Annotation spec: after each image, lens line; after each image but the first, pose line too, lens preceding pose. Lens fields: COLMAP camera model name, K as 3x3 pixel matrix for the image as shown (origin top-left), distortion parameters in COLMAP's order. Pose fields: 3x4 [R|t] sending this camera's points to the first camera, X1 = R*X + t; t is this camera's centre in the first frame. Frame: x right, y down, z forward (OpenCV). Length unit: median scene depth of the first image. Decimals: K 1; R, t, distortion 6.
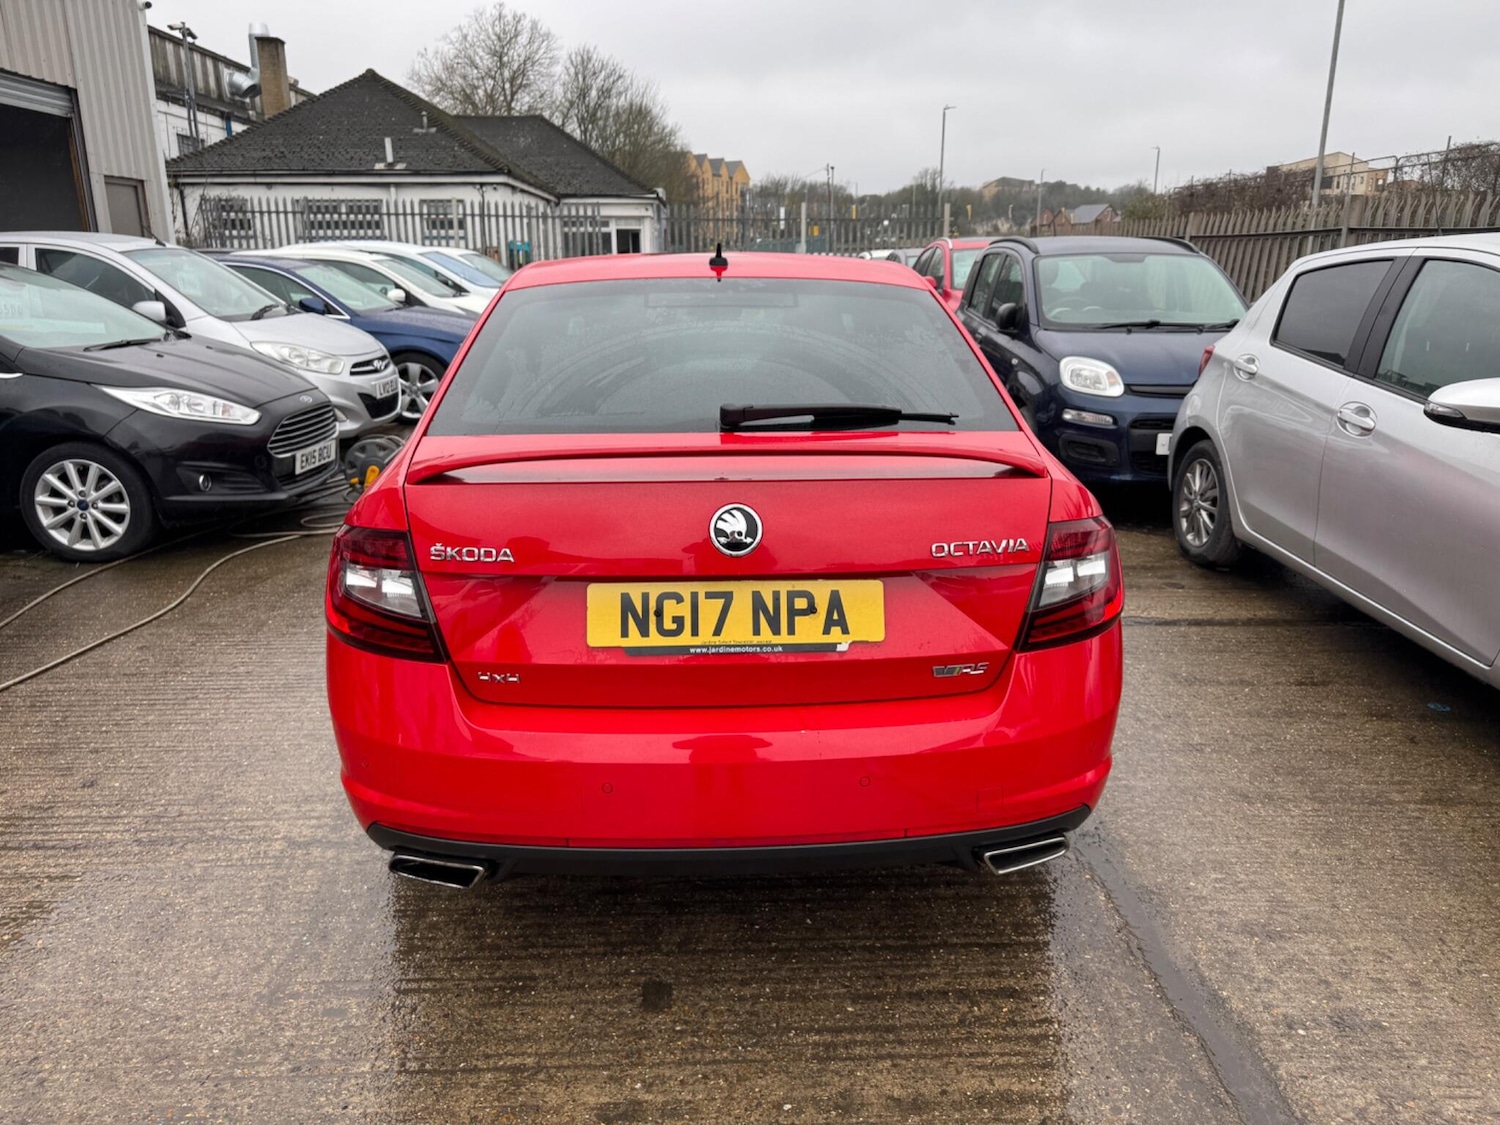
lens RADIAL K [[1086.5, 0, 731.9], [0, 1086.5, 555.4], [0, 0, 1]] dist [0.005904, -0.011026]
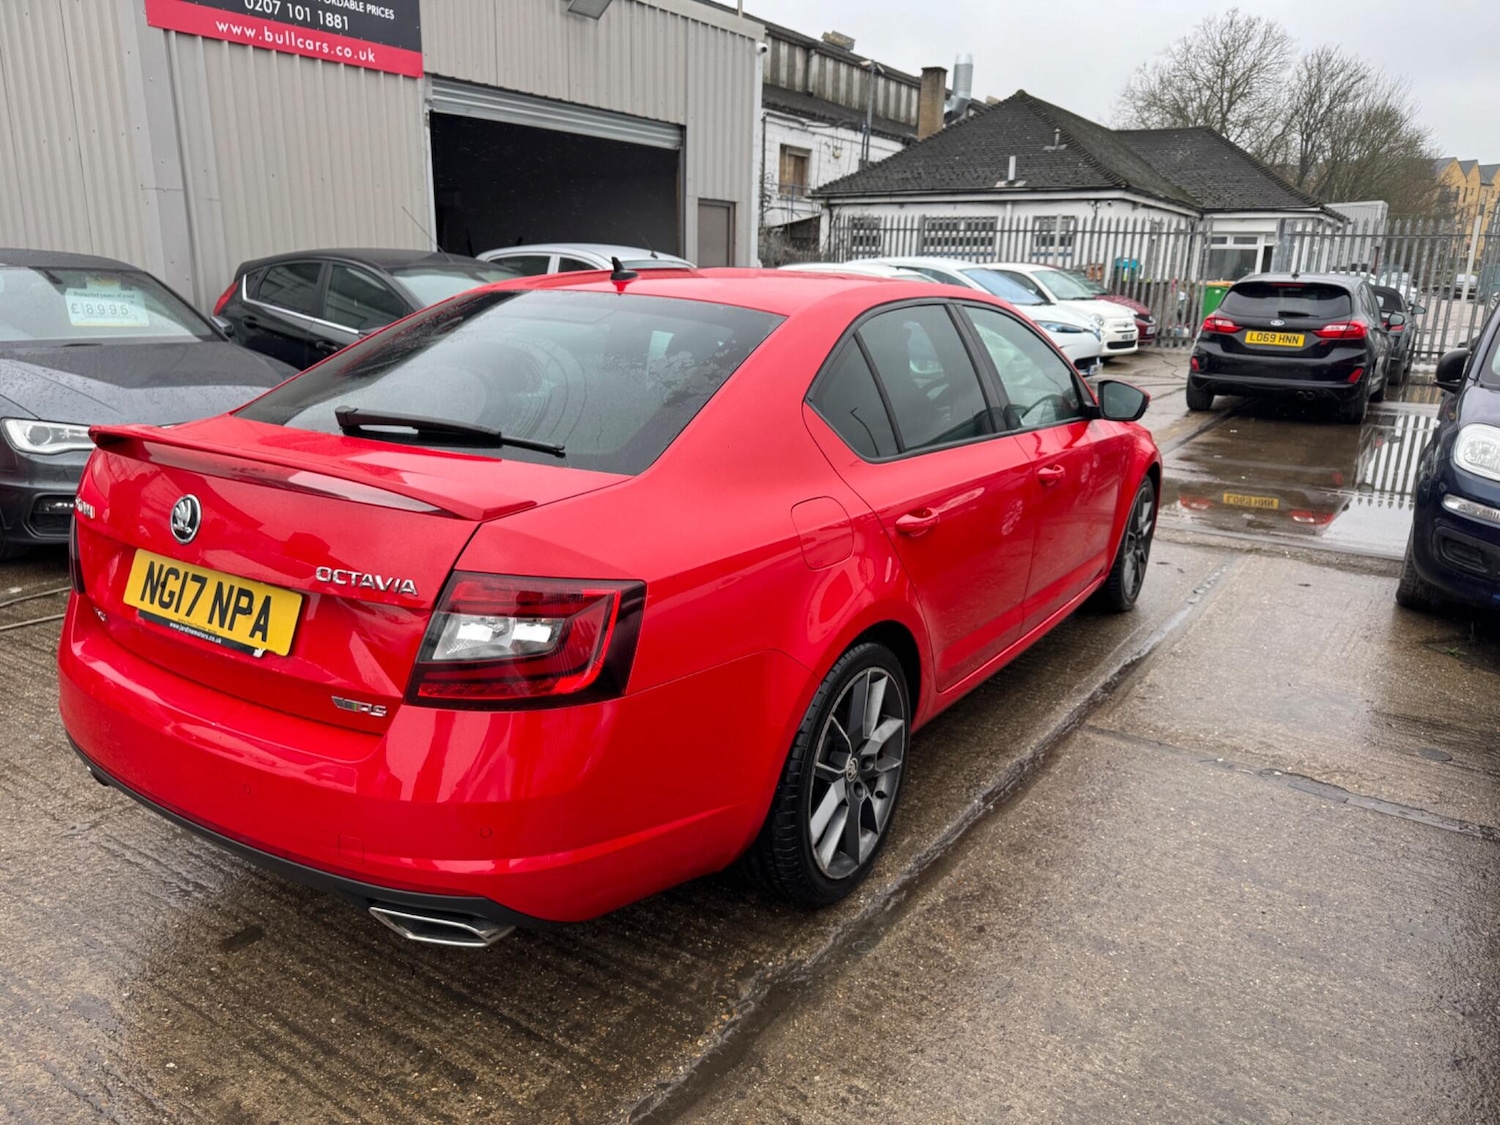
lens RADIAL K [[1060.2, 0, 754.6], [0, 1060.2, 570.9], [0, 0, 1]] dist [0.012754, -0.014239]
pose [[0.818421, 0.173636, -0.547757, 0.100948], [-0.171018, 0.983659, 0.056292, -0.012414], [0.548580, 0.047605, 0.834742, 0.043464]]
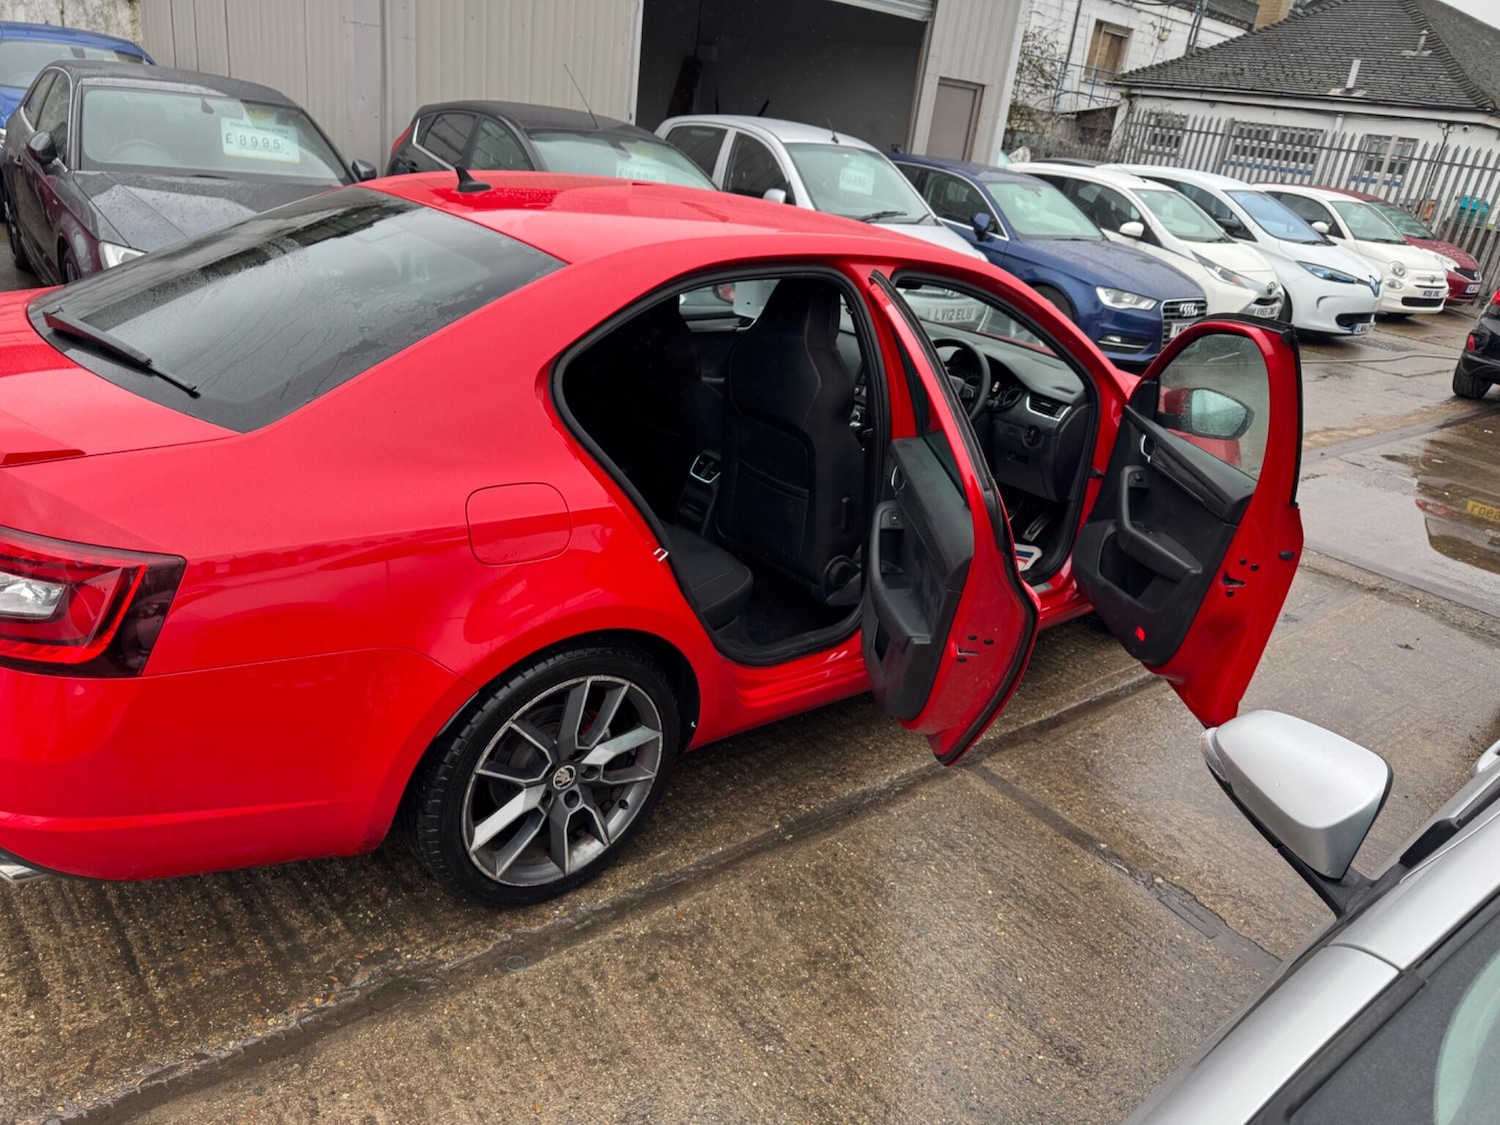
lens RADIAL K [[1060.2, 0, 754.6], [0, 1060.2, 570.9], [0, 0, 1]] dist [0.012754, -0.014239]
pose [[0.620798, 0.380484, -0.685450, 0.126498], [-0.320709, 0.921078, 0.220819, -0.034472], [0.715371, 0.082746, 0.693828, 0.083685]]
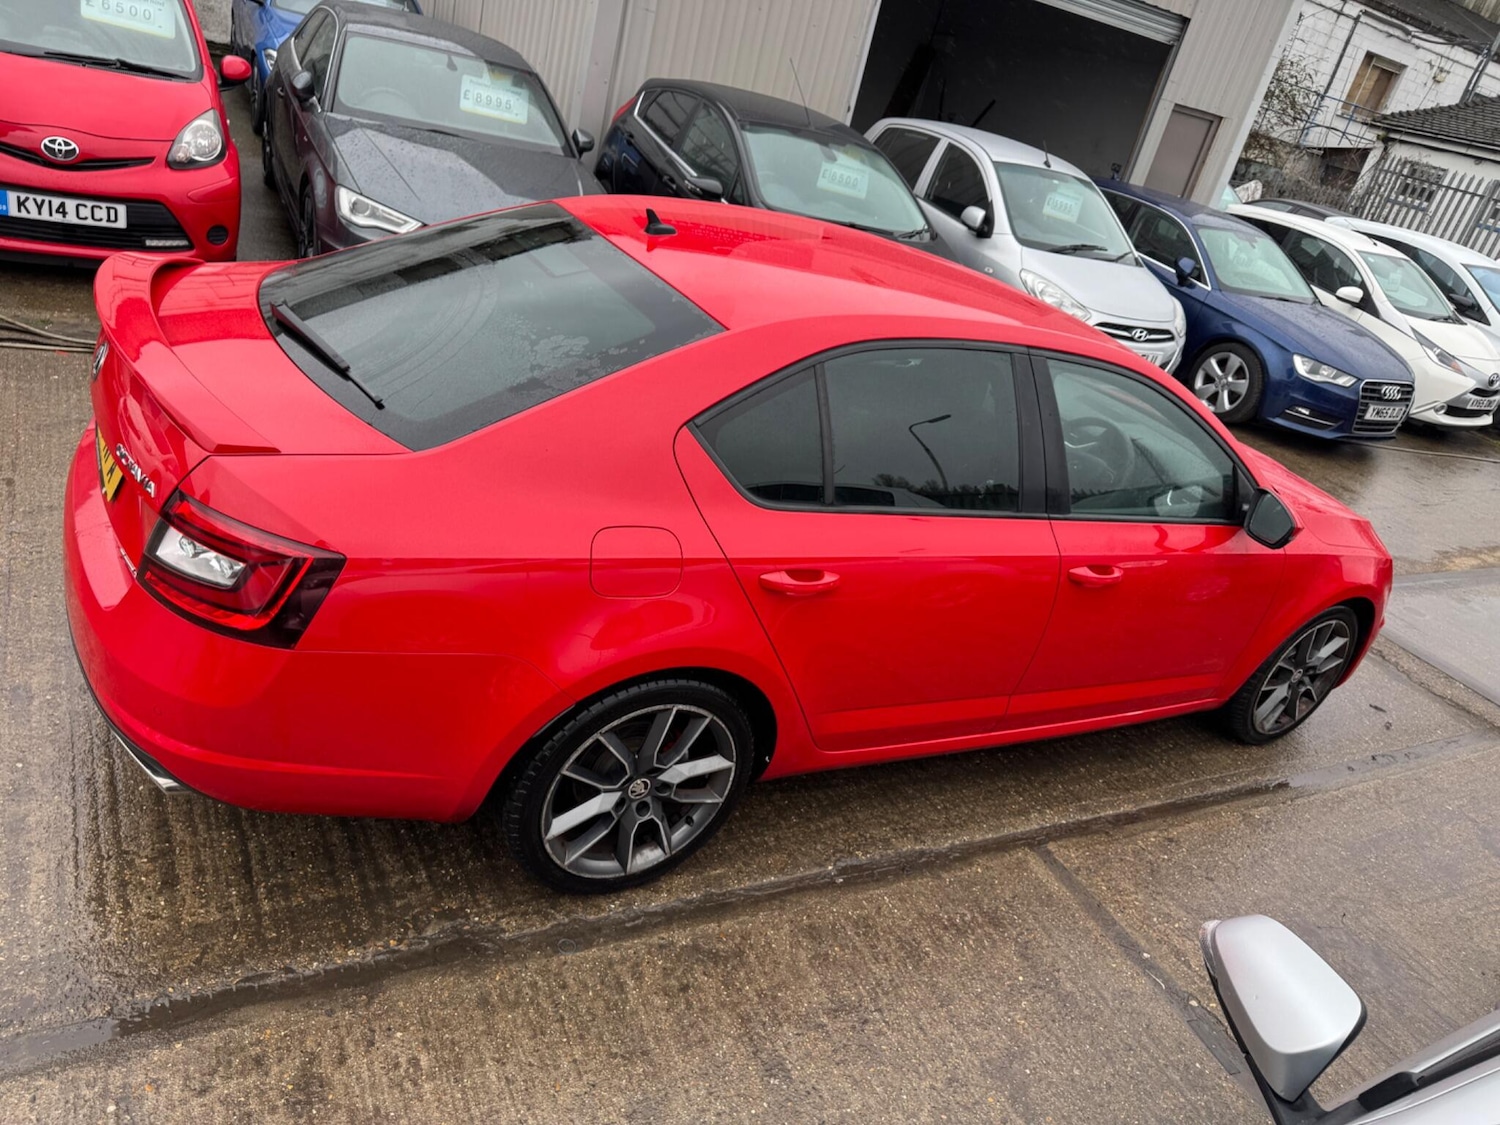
lens RADIAL K [[1060.2, 0, 754.6], [0, 1060.2, 570.9], [0, 0, 1]] dist [0.012754, -0.014239]
pose [[0.442911, 0.498654, -0.745100, 0.129381], [-0.450059, 0.842424, 0.296257, -0.045462], [0.775420, 0.204123, 0.597543, 0.081336]]
